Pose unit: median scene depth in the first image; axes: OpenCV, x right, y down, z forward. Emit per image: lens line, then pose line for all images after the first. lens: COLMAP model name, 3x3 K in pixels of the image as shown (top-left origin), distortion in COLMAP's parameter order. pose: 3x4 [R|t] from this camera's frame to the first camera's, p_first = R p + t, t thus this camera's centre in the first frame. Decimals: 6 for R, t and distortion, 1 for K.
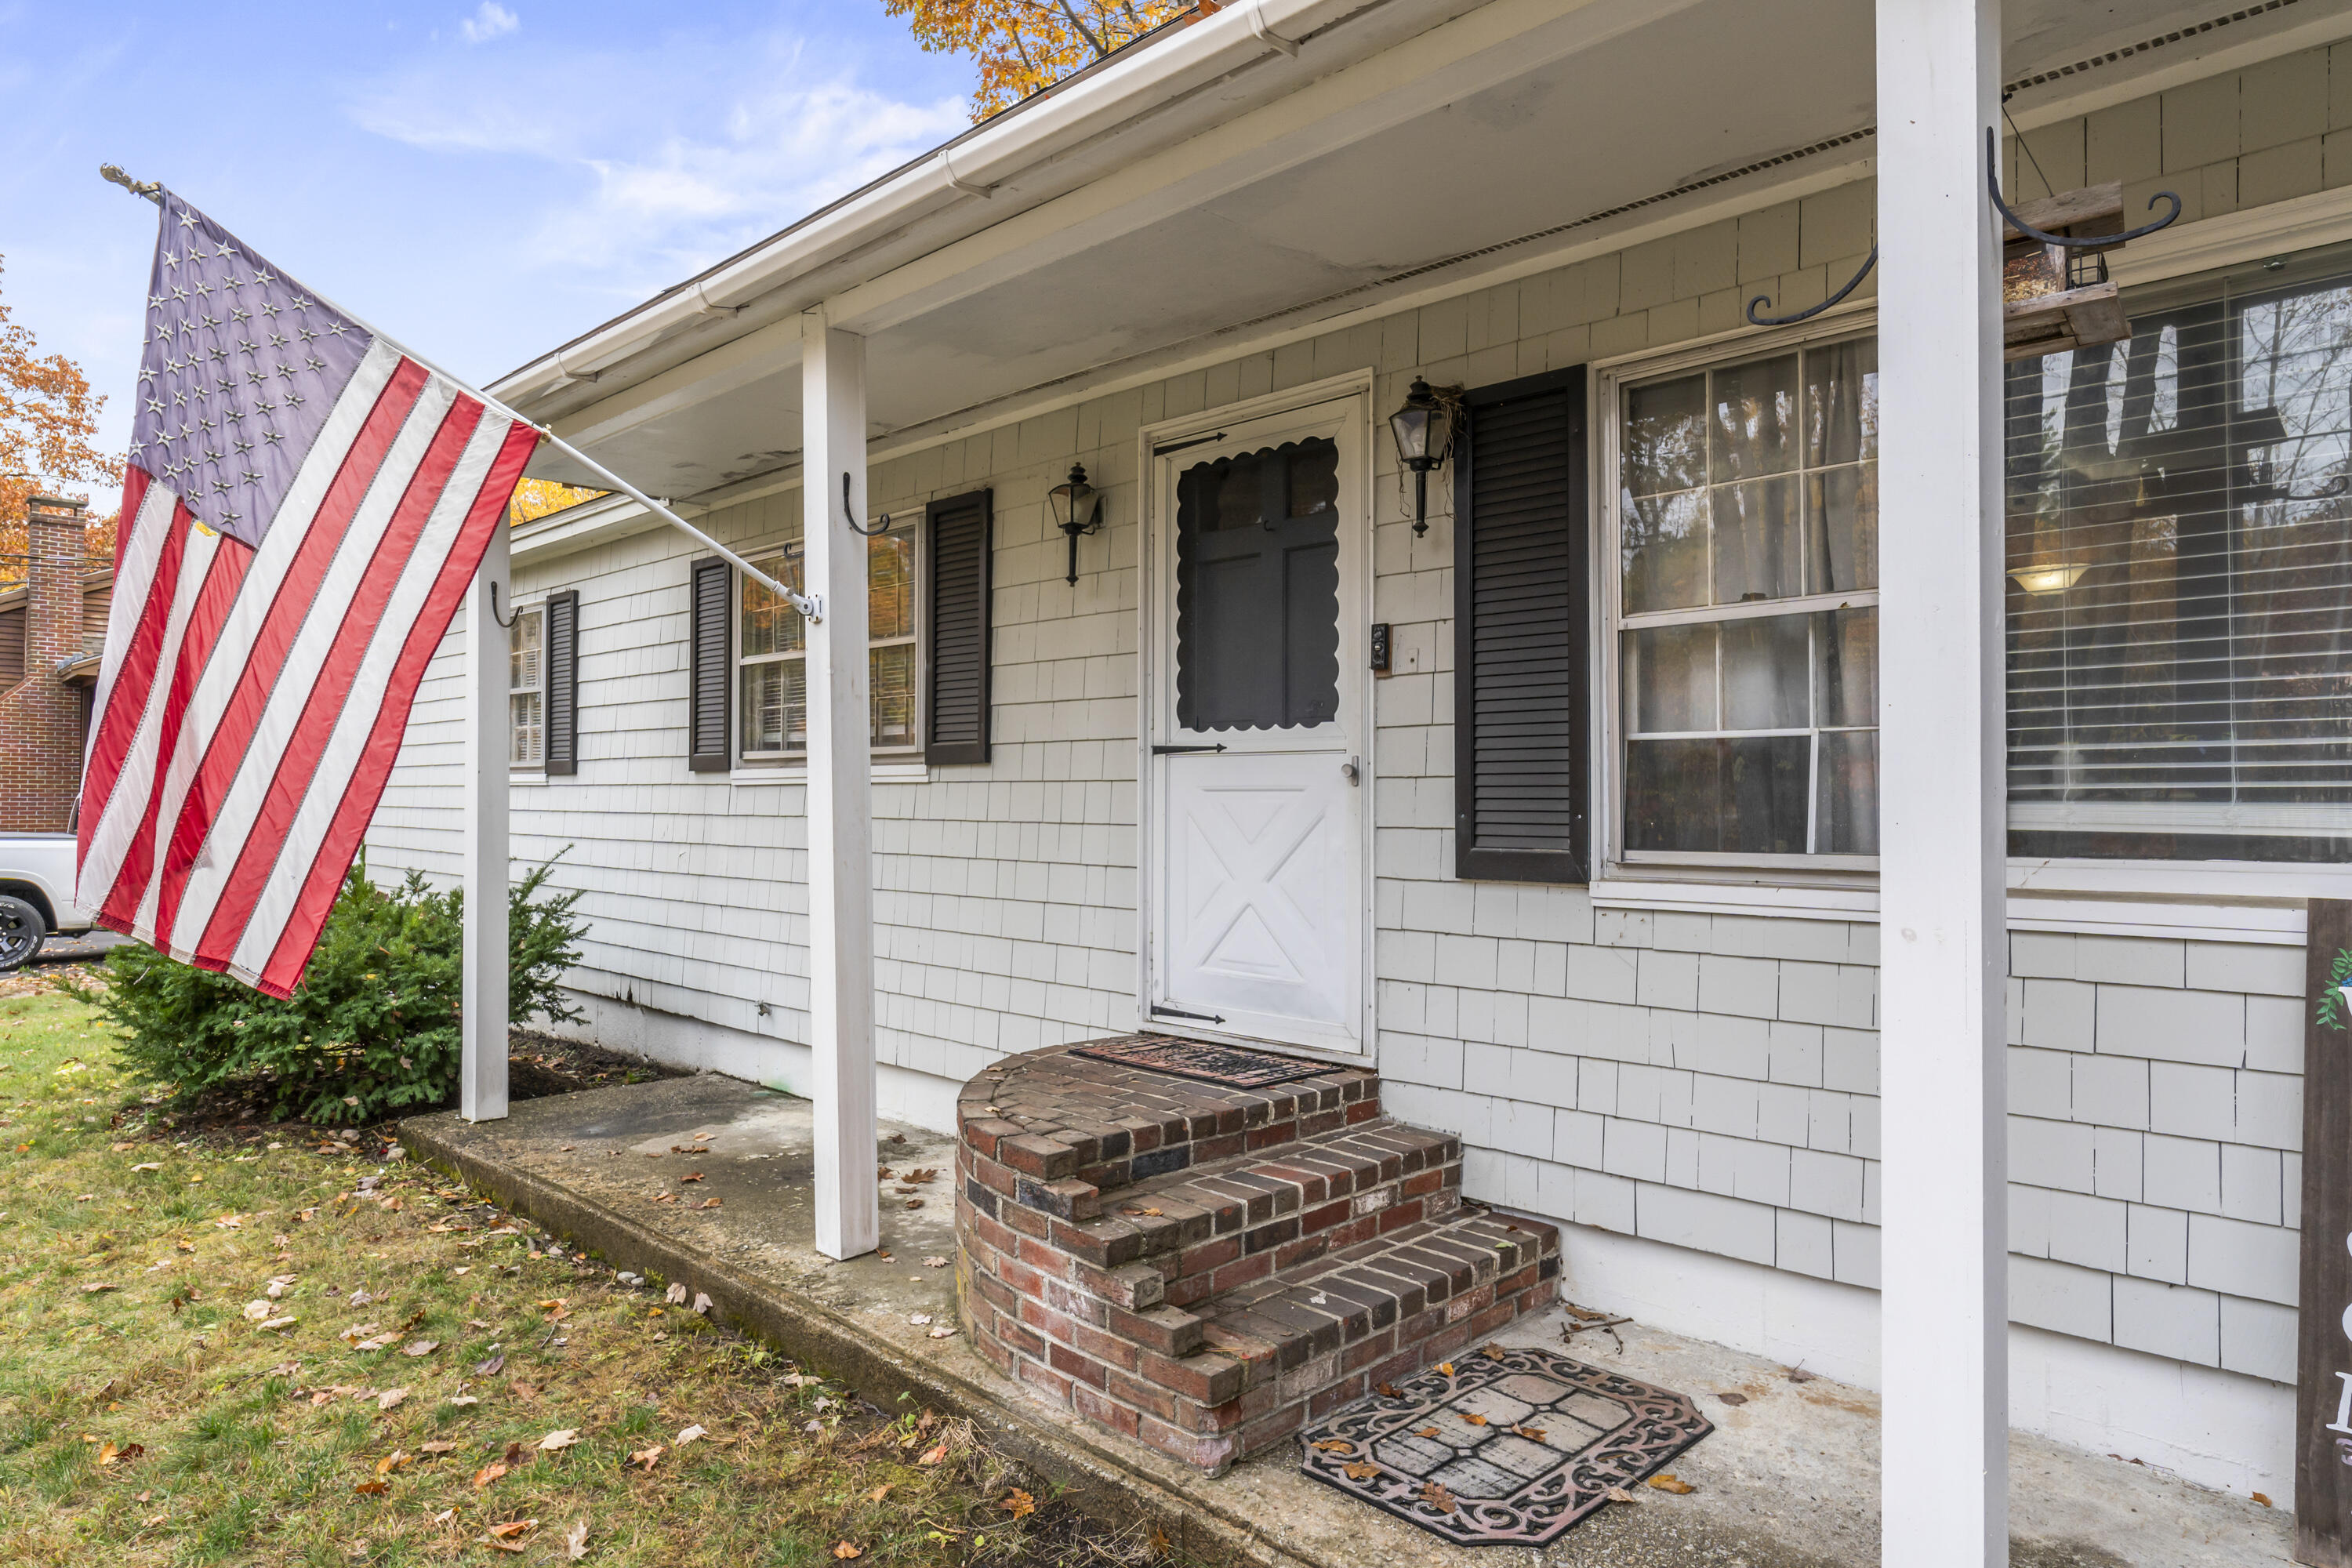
lens RADIAL K [[1484.0, 0, 1173.6], [0, 1484.0, 794.1], [0, 0, 1]] dist [0.035913, 0.000557]
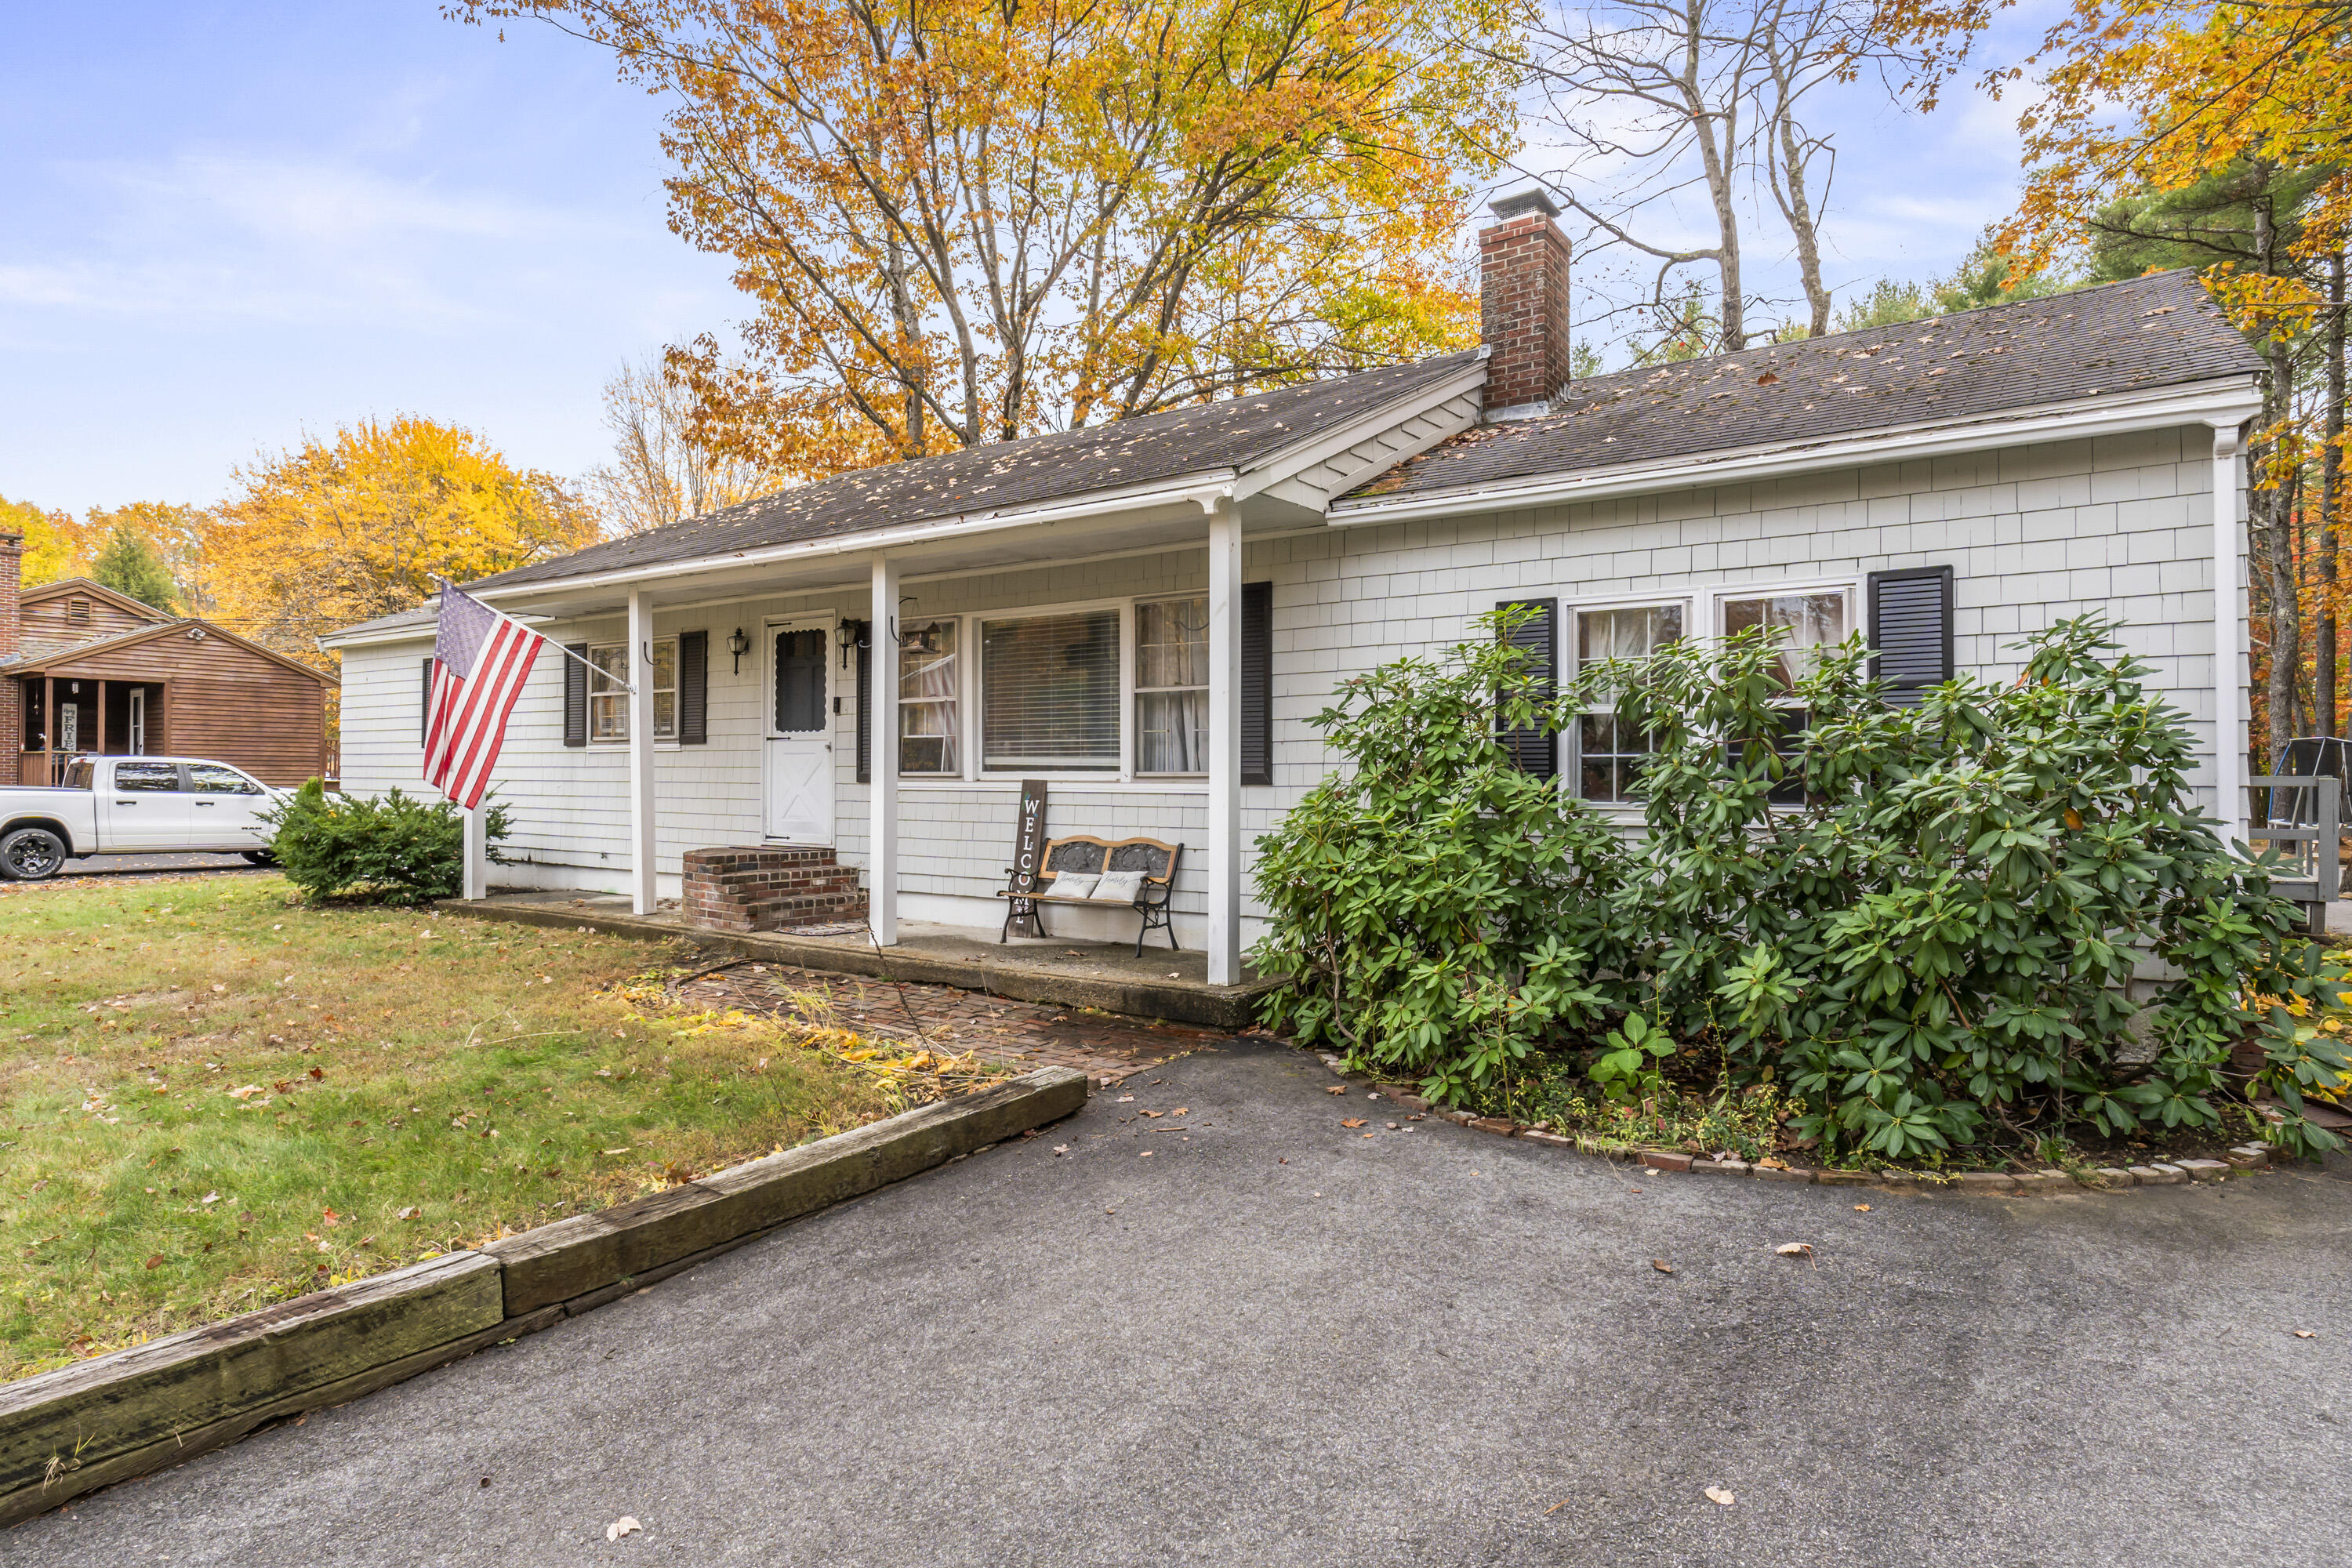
lens RADIAL K [[1322.0, 0, 1180.5], [0, 1322.0, 779.8], [0, 0, 1]] dist [-0.002707, -0.001213]
pose [[0.985143, 0.002840, 0.171713, 0.312739], [-0.003938, 0.999974, 0.006055, 0.026572], [-0.171691, -0.006642, 0.985128, -1.464013]]
